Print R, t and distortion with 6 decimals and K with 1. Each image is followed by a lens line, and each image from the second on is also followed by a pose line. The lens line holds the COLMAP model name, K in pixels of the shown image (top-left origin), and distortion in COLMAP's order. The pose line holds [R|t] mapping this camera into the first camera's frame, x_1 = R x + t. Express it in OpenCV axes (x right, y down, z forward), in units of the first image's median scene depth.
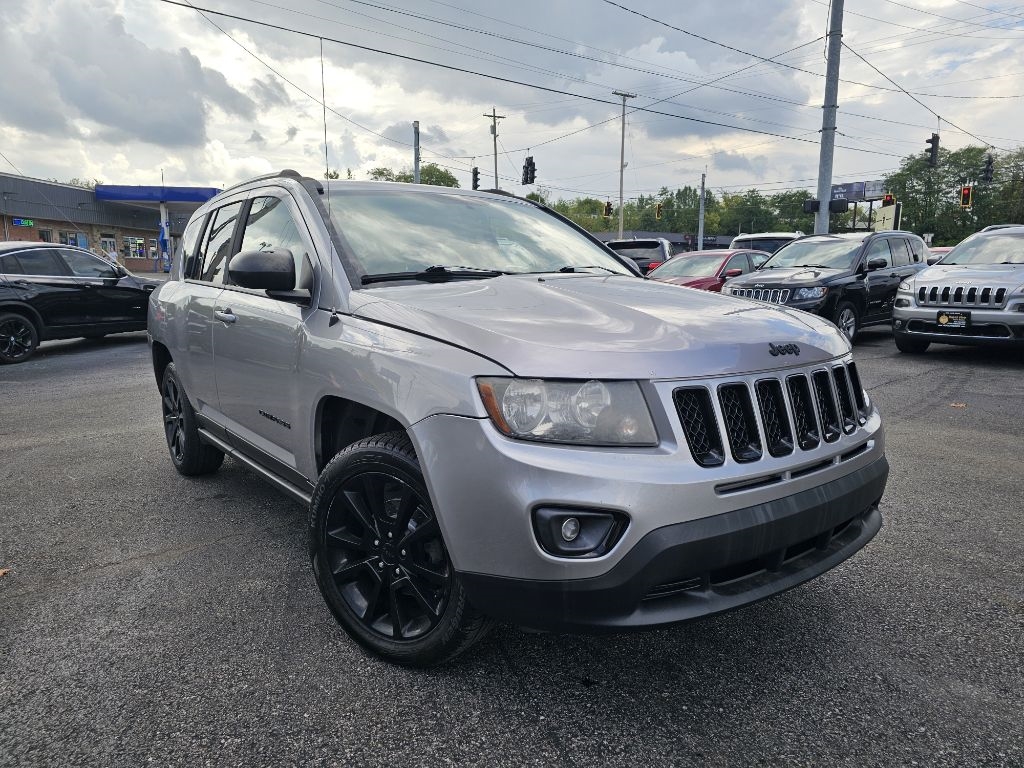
lens RADIAL K [[690.0, 0, 516.5], [0, 690.0, 383.0], [0, 0, 1]] dist [0.052888, -0.038223]
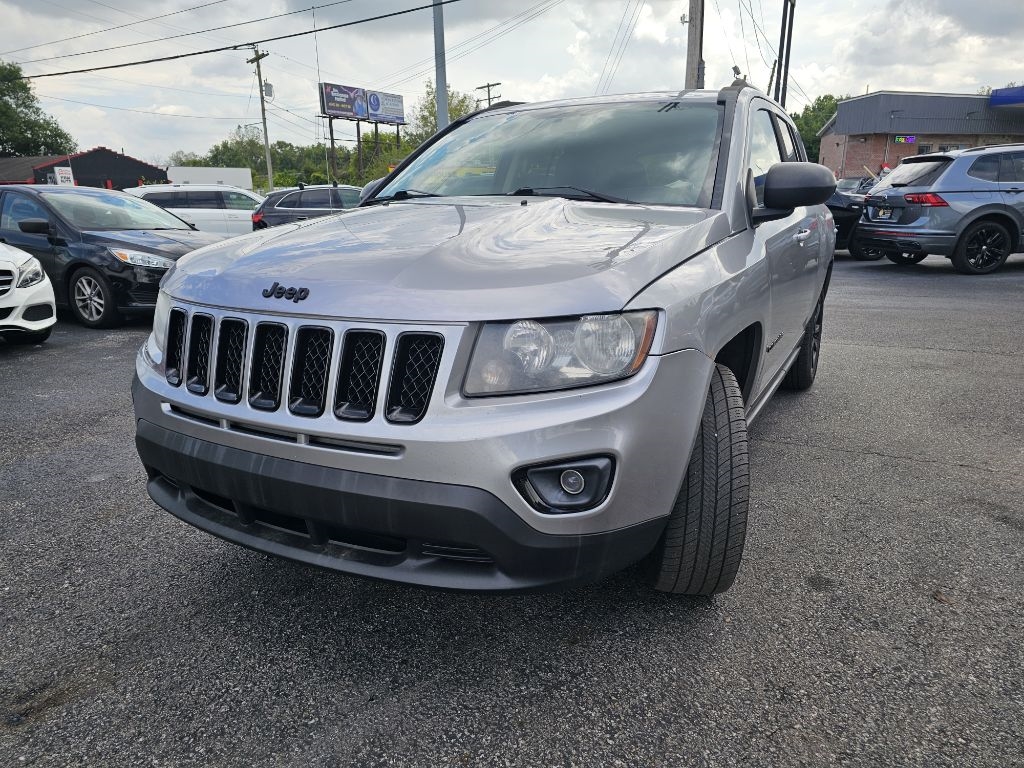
lens RADIAL K [[690.0, 0, 506.7], [0, 690.0, 389.2], [0, 0, 1]] dist [0.052888, -0.038223]
pose [[0.395805, 0.241850, -0.885916, 1.001871], [-0.130403, 0.969725, 0.206469, -0.113325], [0.909029, 0.033805, 0.415359, 0.707674]]
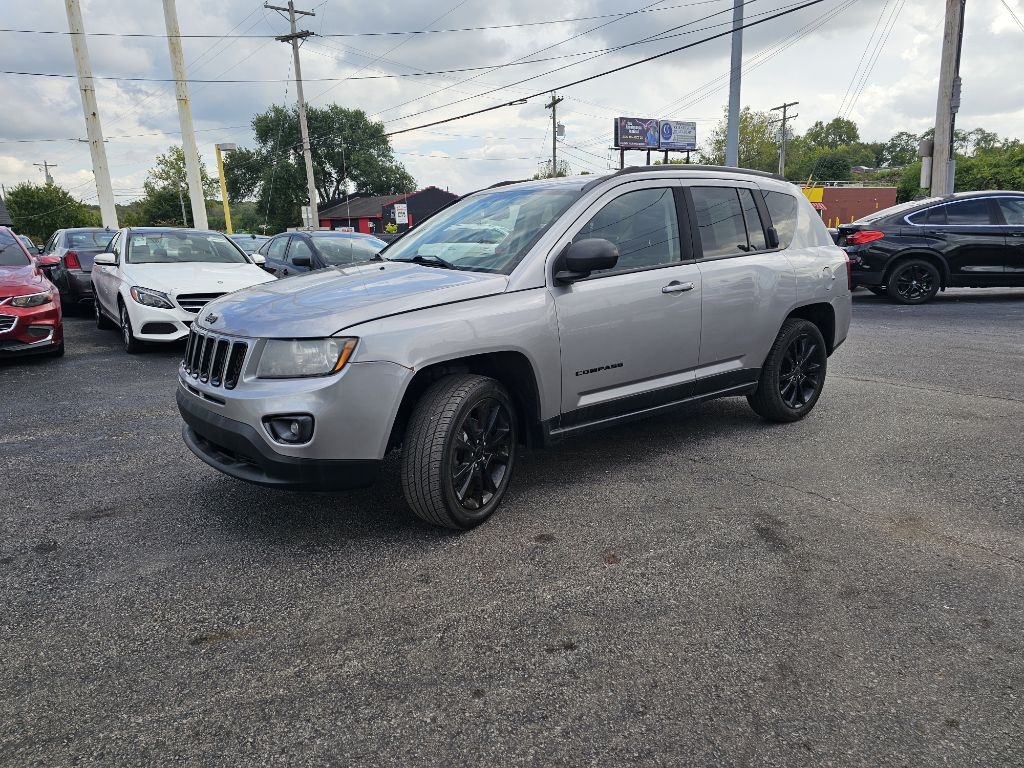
lens RADIAL K [[690.0, 0, 508.6], [0, 690.0, 374.1], [0, 0, 1]] dist [0.052888, -0.038223]
pose [[-0.007568, 0.210139, -0.977642, 1.575478], [-0.127157, 0.969531, 0.209380, -0.277197], [0.991854, 0.125899, 0.019383, 1.318762]]
